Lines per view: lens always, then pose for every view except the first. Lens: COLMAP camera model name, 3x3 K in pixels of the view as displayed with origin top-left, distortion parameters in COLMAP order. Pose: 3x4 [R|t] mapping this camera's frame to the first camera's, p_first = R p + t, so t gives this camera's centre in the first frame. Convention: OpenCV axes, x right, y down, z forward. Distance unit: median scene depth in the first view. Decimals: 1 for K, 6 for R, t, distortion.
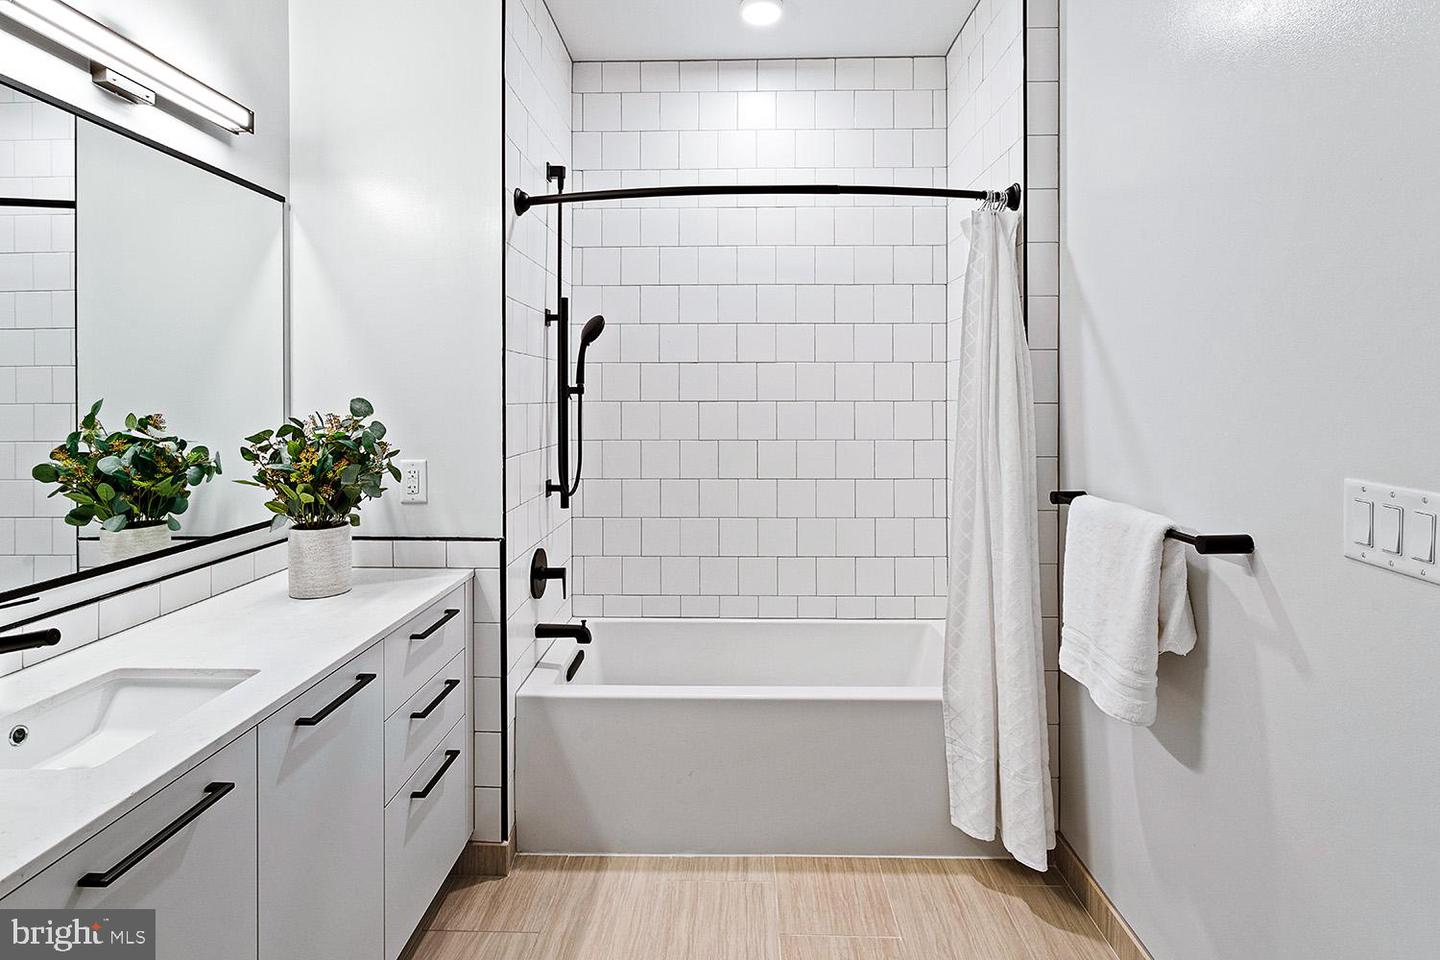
lens RADIAL K [[720.9, 0, 718.7], [0, 720.9, 394.2], [0, 0, 1]] dist [0.002620, 0.000290]
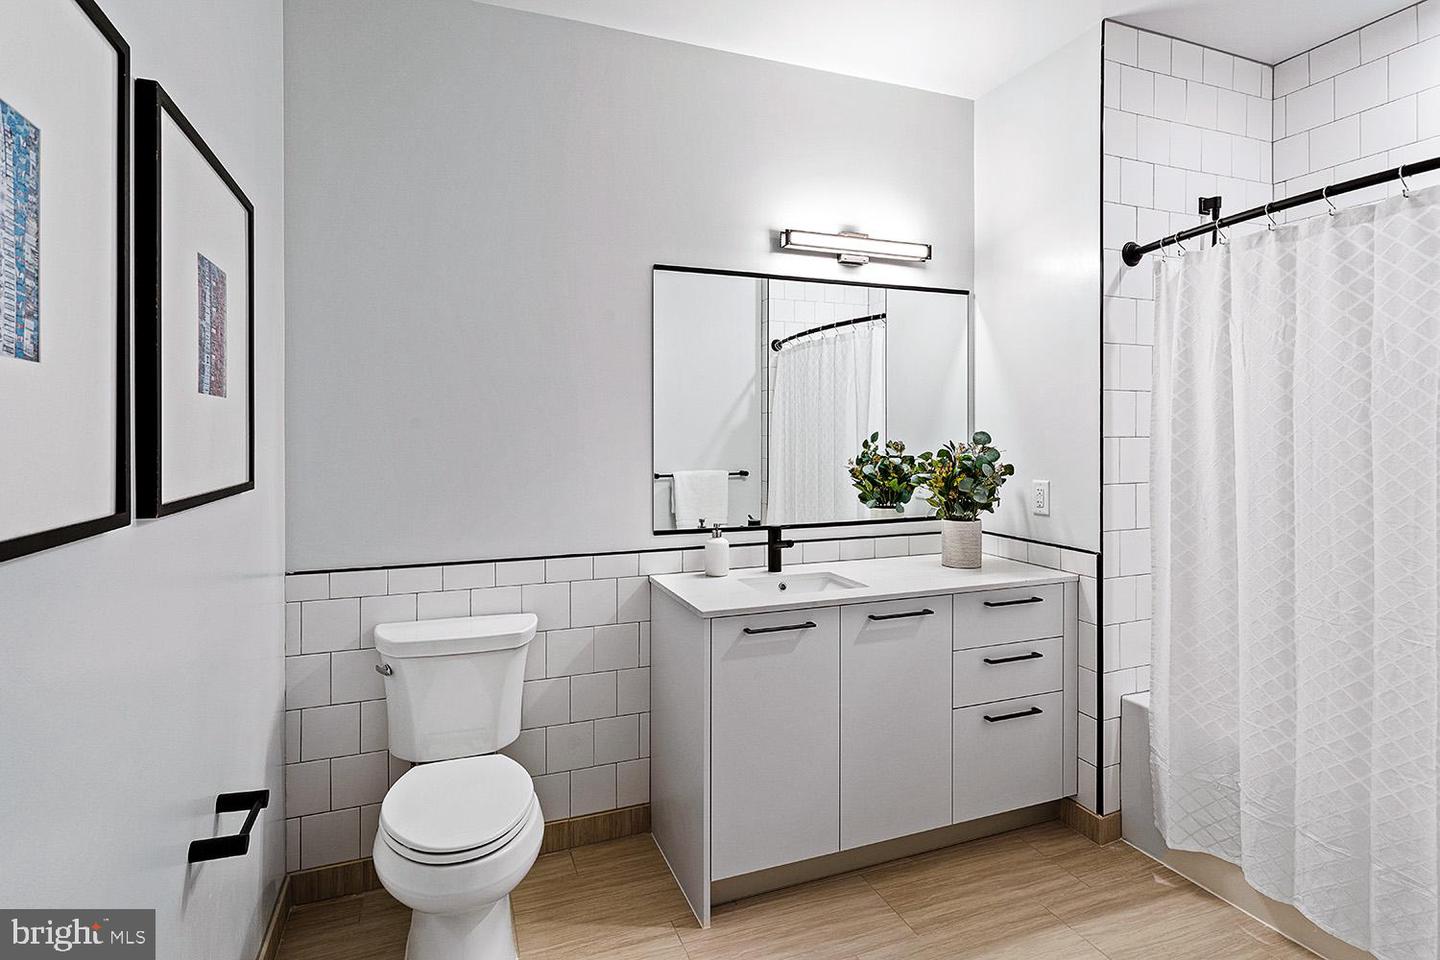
lens RADIAL K [[706.3, 0, 722.6], [0, 706.3, 425.3], [0, 0, 1]] dist [-0.000006, -0.000153]
pose [[0.399175, -0.009069, -0.916830, 0.552803], [0.002788, 0.999958, -0.008677, 0.004057], [0.916871, 0.000907, 0.399184, -0.004942]]
